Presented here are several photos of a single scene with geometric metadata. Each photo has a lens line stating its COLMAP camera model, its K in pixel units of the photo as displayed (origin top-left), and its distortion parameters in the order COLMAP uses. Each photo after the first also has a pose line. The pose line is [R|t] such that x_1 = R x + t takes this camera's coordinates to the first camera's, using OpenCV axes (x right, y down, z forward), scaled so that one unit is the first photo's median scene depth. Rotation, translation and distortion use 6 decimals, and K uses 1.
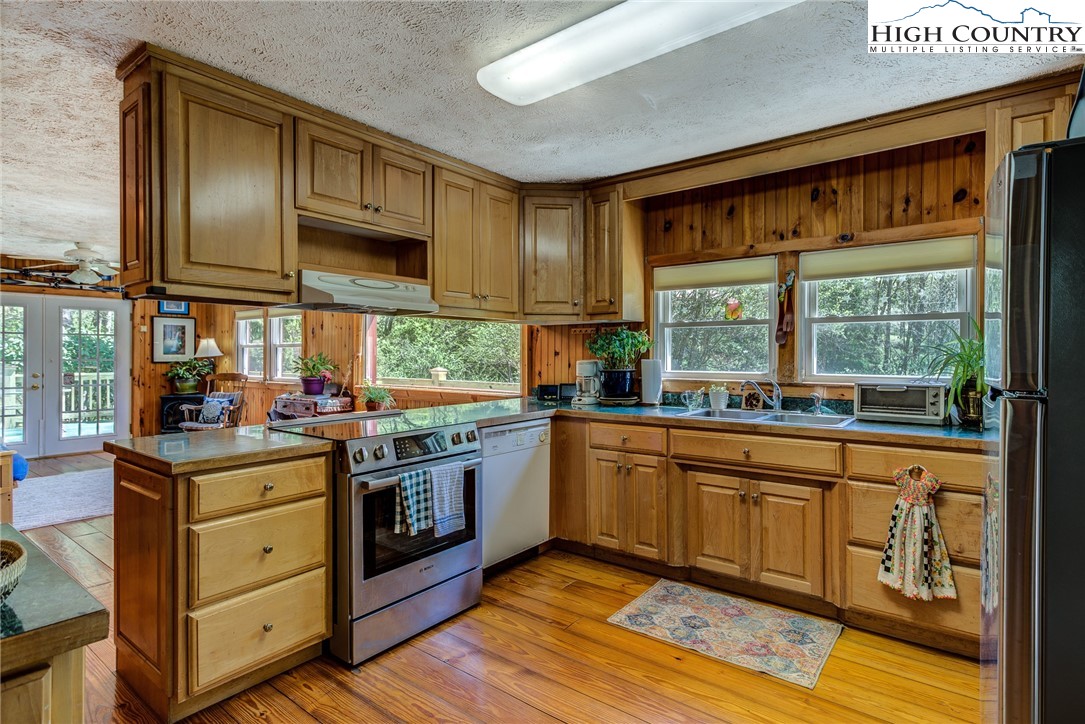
lens RADIAL K [[566.6, 0, 543.2], [0, 566.6, 354.4], [0, 0, 1]] dist [-0.002752, 0.001290]
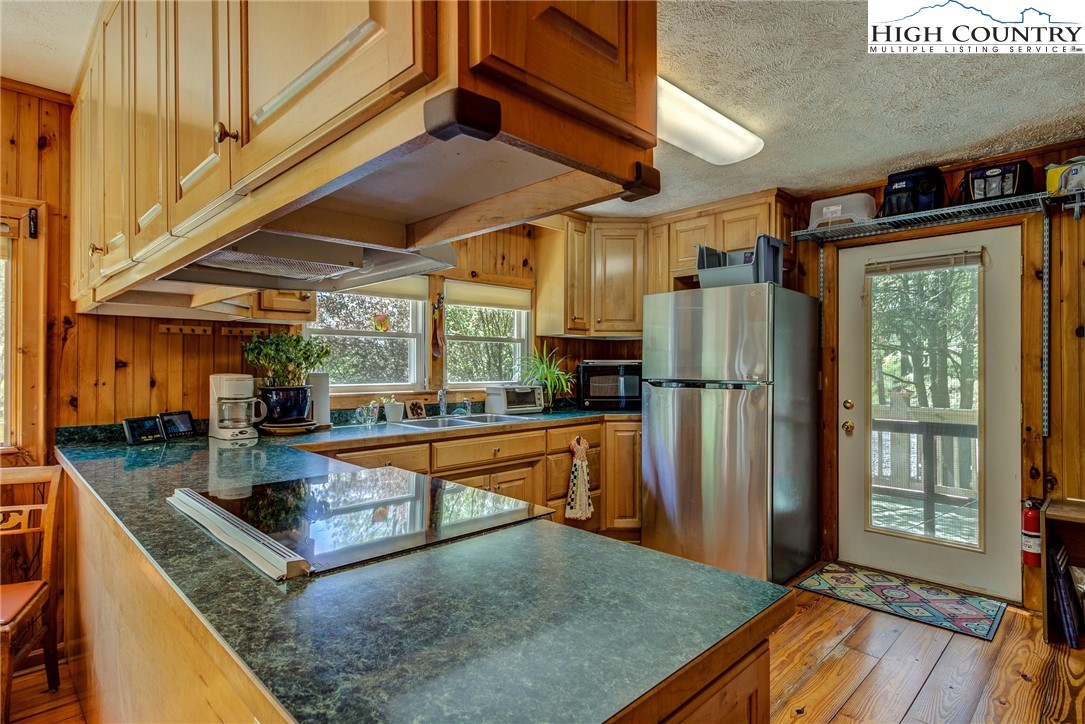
lens RADIAL K [[566.6, 0, 550.9], [0, 566.6, 363.4], [0, 0, 1]] dist [-0.002752, 0.001290]
pose [[0.109880, 0.004784, 0.993933, -0.664303], [-0.001004, 0.999988, -0.004702, -0.000293], [-0.993944, -0.000481, 0.109883, 0.642937]]
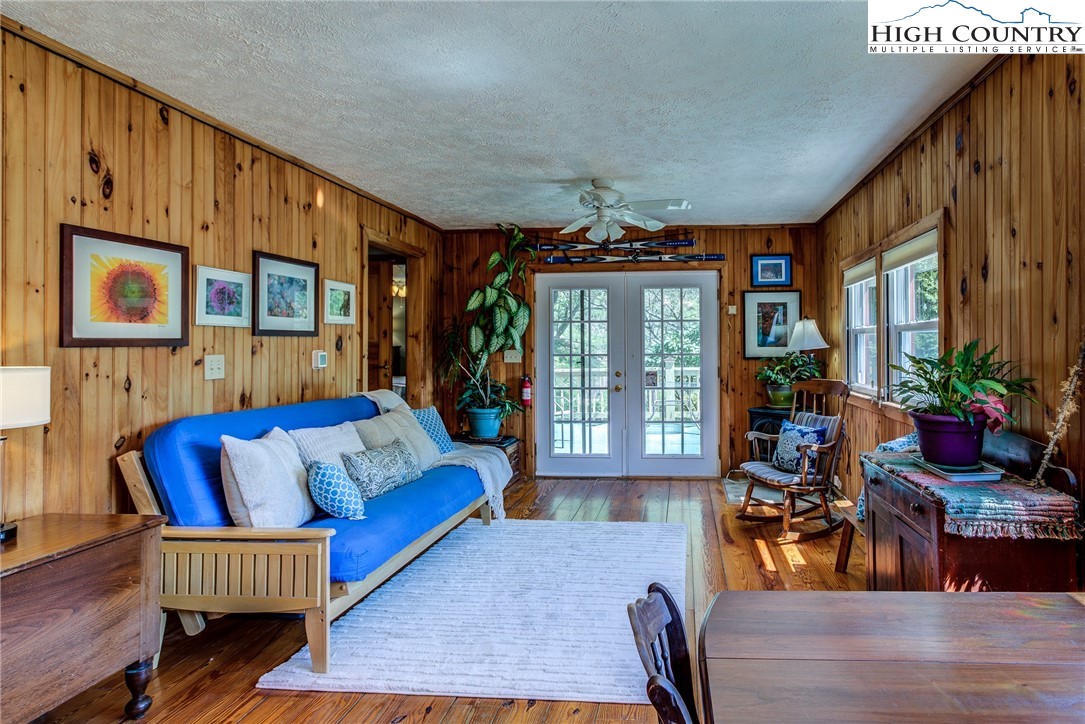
lens RADIAL K [[592.6, 0, 632.2], [0, 592.6, 341.0], [0, 0, 1]] dist [0.000679, 0.000339]
pose [[0.546064, -0.010343, -0.837679, -0.370805], [0.005835, 0.999946, -0.008543, -0.003192], [0.837723, -0.000222, 0.546095, 1.146795]]
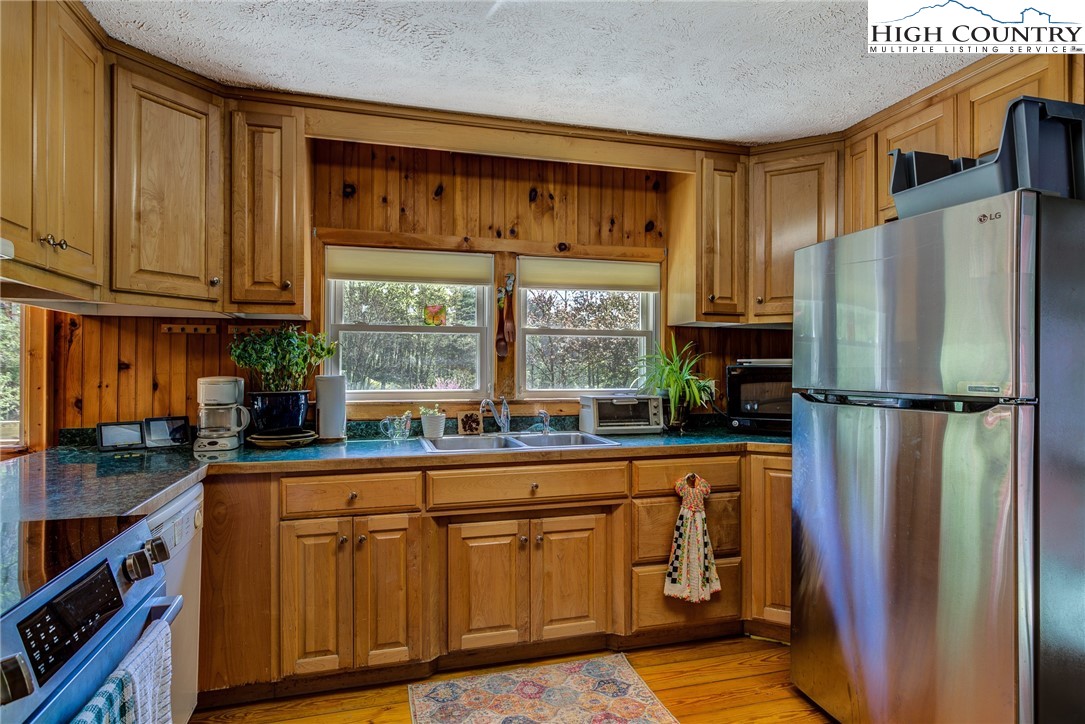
lens RADIAL K [[584.5, 0, 557.7], [0, 584.5, 365.9], [0, 0, 1]] dist [-0.000445, 0.004547]
pose [[0.589764, 0.005584, 0.807557, -0.255097], [-0.000570, 0.999979, -0.006498, 0.002259], [-0.807576, 0.003372, 0.589754, 0.393481]]
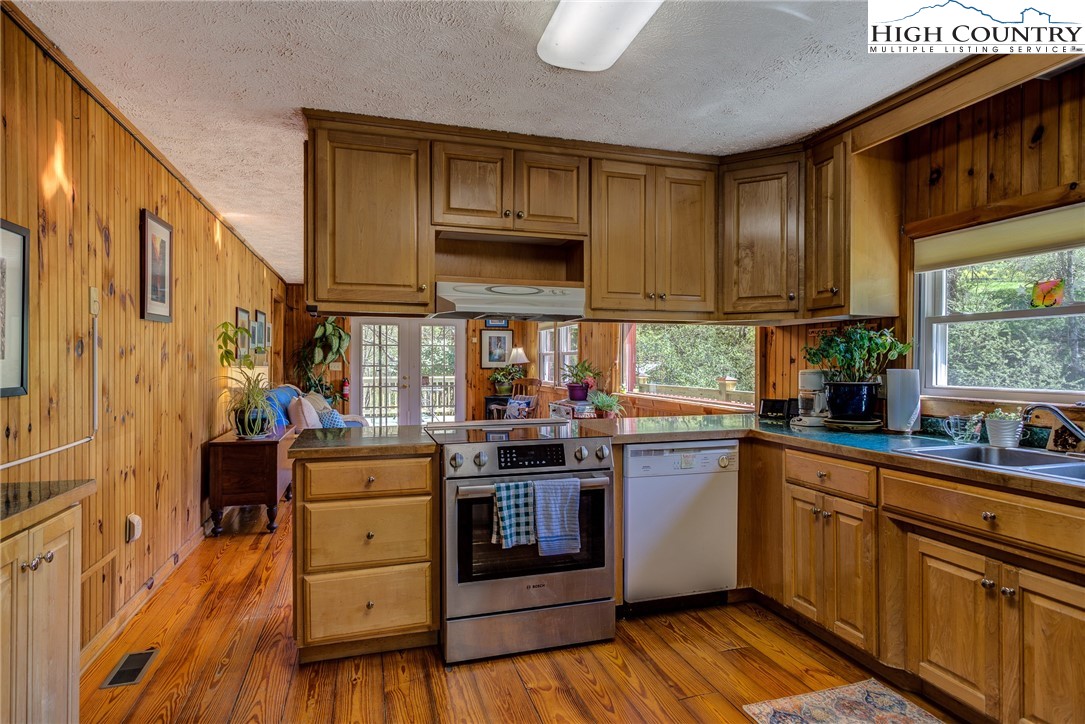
lens RADIAL K [[584.5, 0, 535.7], [0, 584.5, 365.6], [0, 0, 1]] dist [-0.000445, 0.004547]
pose [[0.815205, 0.005355, -0.579147, 0.270142], [-0.001816, 0.999976, 0.006689, 0.000740], [0.579169, -0.004401, 0.815195, 0.151278]]
